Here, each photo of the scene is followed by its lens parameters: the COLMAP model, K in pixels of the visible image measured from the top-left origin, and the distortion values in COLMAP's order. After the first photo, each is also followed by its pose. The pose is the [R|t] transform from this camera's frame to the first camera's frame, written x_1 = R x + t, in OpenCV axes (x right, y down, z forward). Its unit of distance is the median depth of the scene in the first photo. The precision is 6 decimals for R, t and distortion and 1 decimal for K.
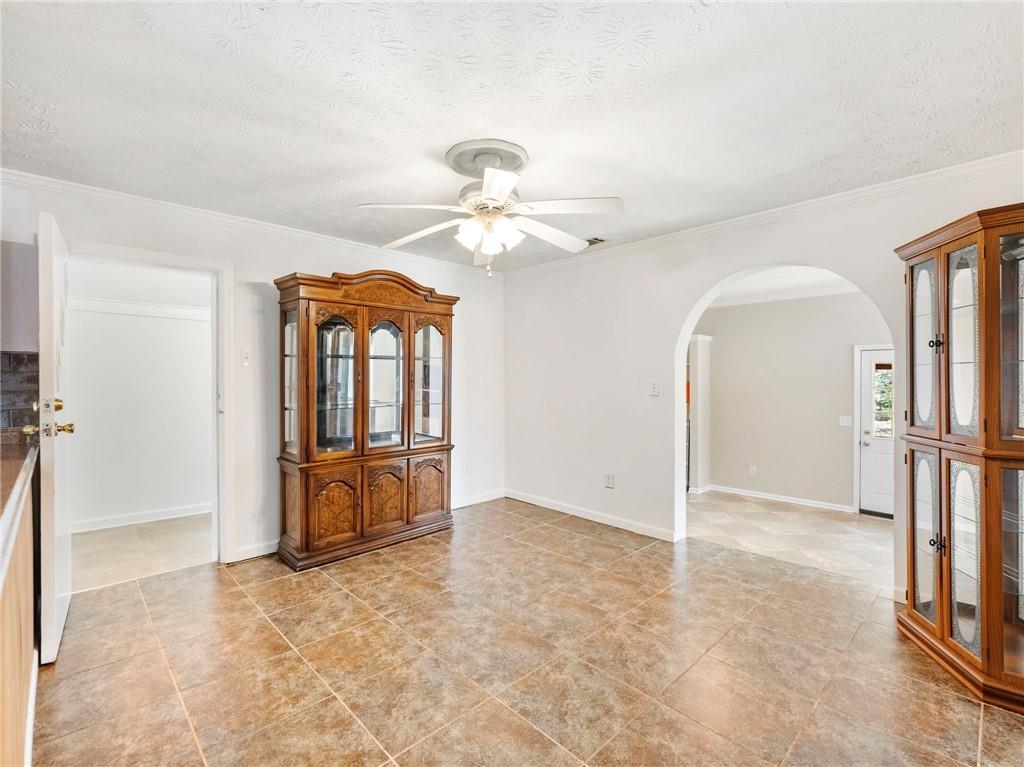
lens RADIAL K [[476.0, 0, 513.1], [0, 476.0, 376.8], [0, 0, 1]] dist [0.000610, -0.000158]
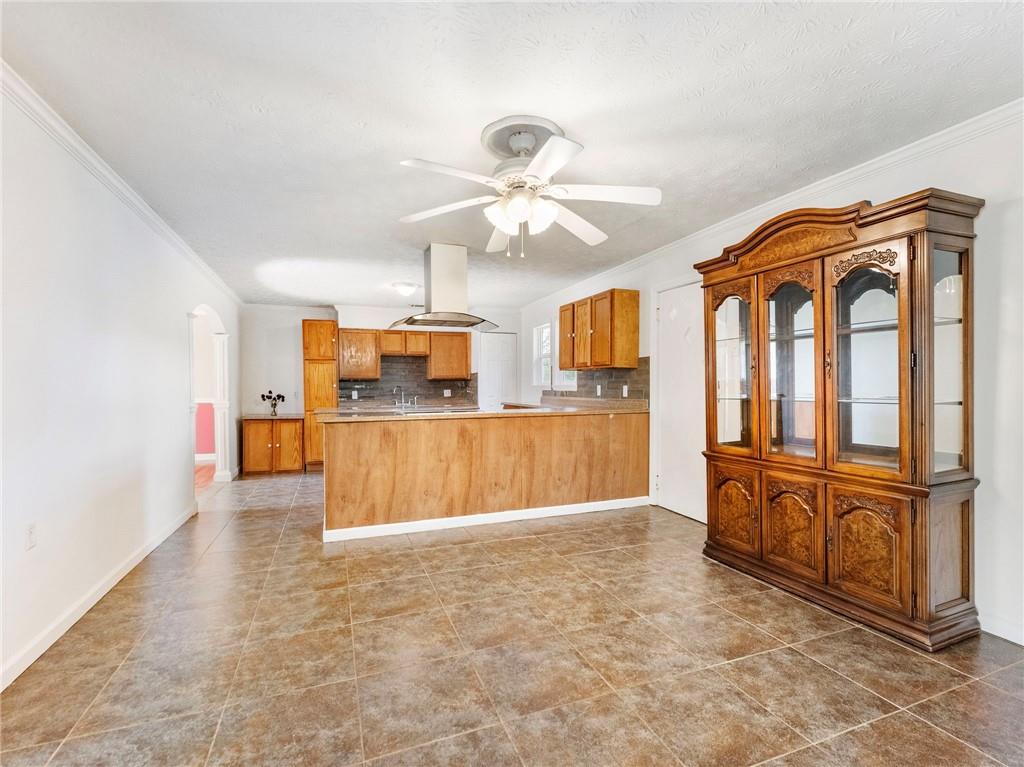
lens RADIAL K [[472.4, 0, 507.9], [0, 472.4, 387.7], [0, 0, 1]] dist [0.002285, 0.000044]
pose [[-0.398117, 0.006075, -0.917315, 0.617597], [0.006559, 0.999971, 0.003775, 0.040079], [0.917311, -0.004514, -0.398145, 0.970629]]
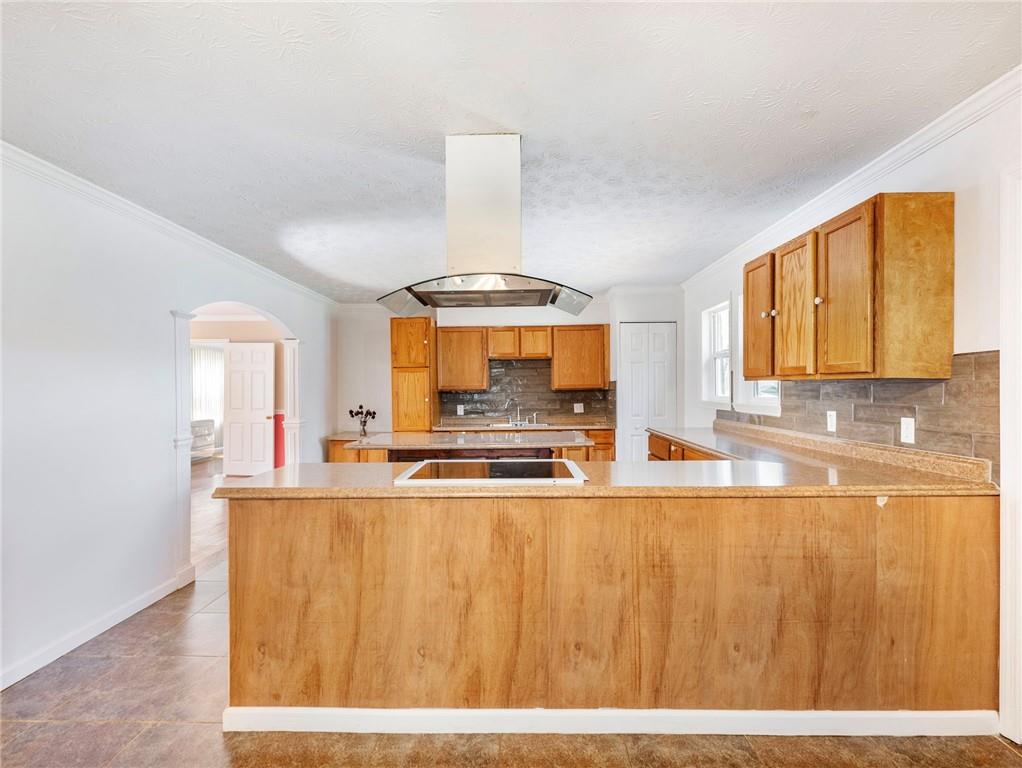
lens RADIAL K [[471.5, 0, 506.9], [0, 471.5, 388.2], [0, 0, 1]] dist [0.002285, 0.000044]
pose [[-0.706092, 0.006282, -0.708092, -0.041667], [0.008953, 0.999960, -0.000056, -0.004777], [0.708063, -0.006379, -0.706120, 0.785547]]
